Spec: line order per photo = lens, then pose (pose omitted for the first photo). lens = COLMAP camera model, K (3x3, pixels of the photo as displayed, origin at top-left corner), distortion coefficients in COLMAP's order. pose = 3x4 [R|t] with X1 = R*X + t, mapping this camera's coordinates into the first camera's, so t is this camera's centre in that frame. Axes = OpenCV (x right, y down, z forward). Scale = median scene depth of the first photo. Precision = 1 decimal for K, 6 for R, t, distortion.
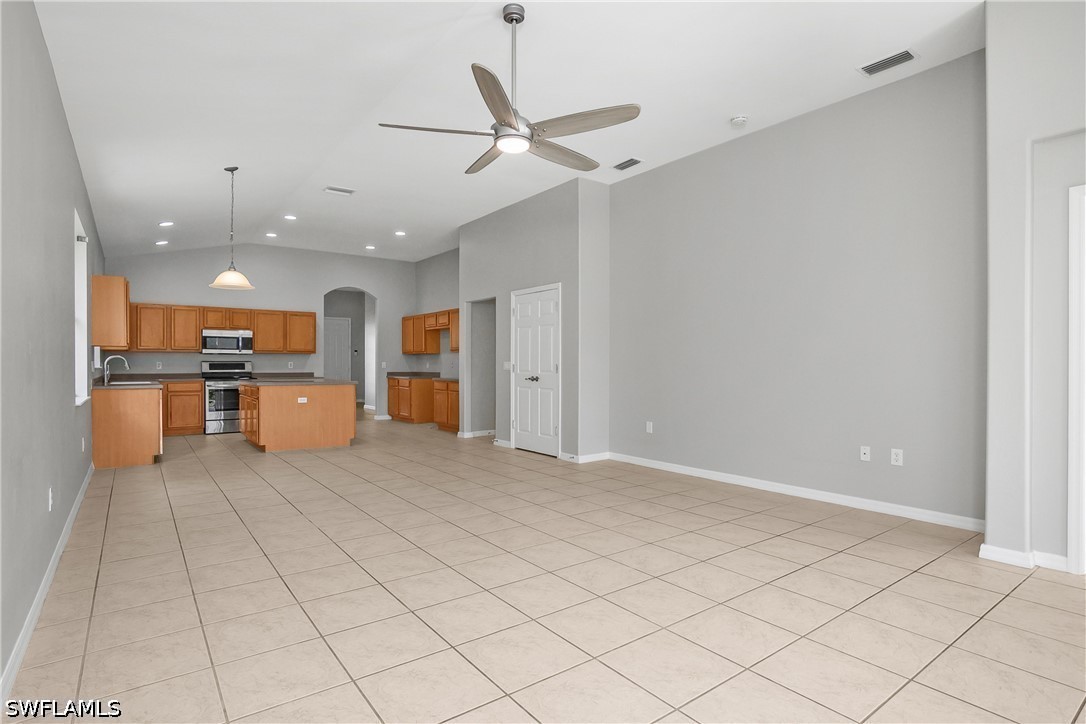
lens RADIAL K [[551.4, 0, 543.4], [0, 551.4, 366.8], [0, 0, 1]] dist [-0.030958, 0.000073]
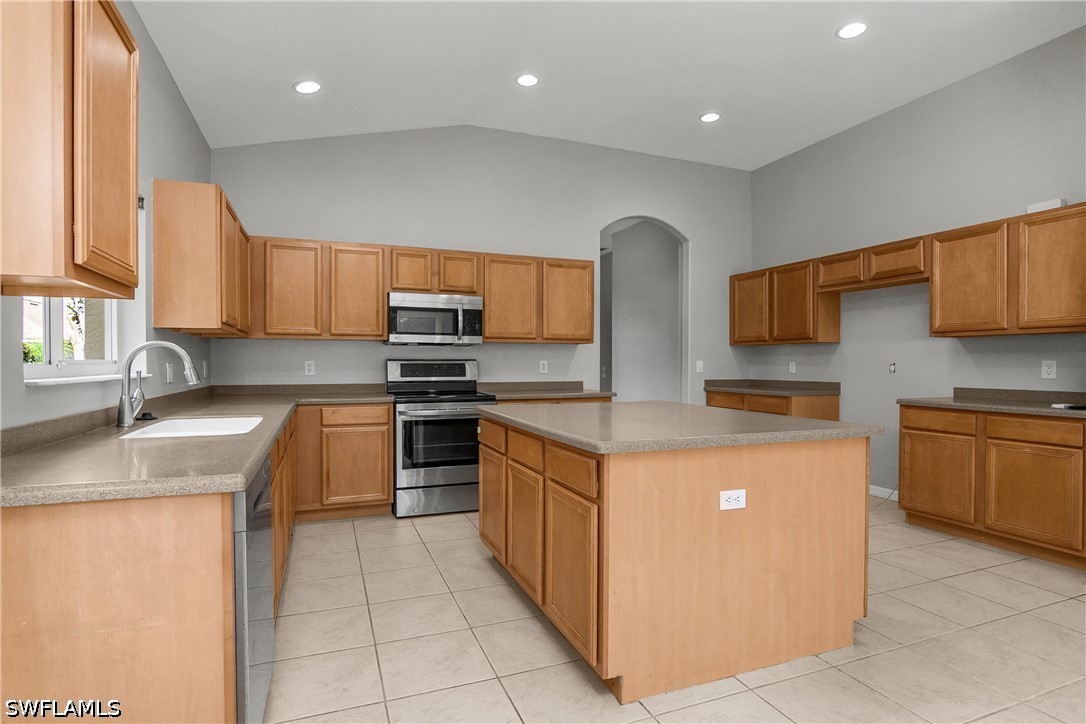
lens RADIAL K [[542.4, 0, 533.8], [0, 542.4, 364.7], [0, 0, 1]] dist [-0.023647, -0.000220]
pose [[0.962876, 0.001308, -0.269941, -0.364555], [-0.001615, 0.999998, -0.000916, -0.004979], [0.269939, 0.001318, 0.962876, 0.560001]]
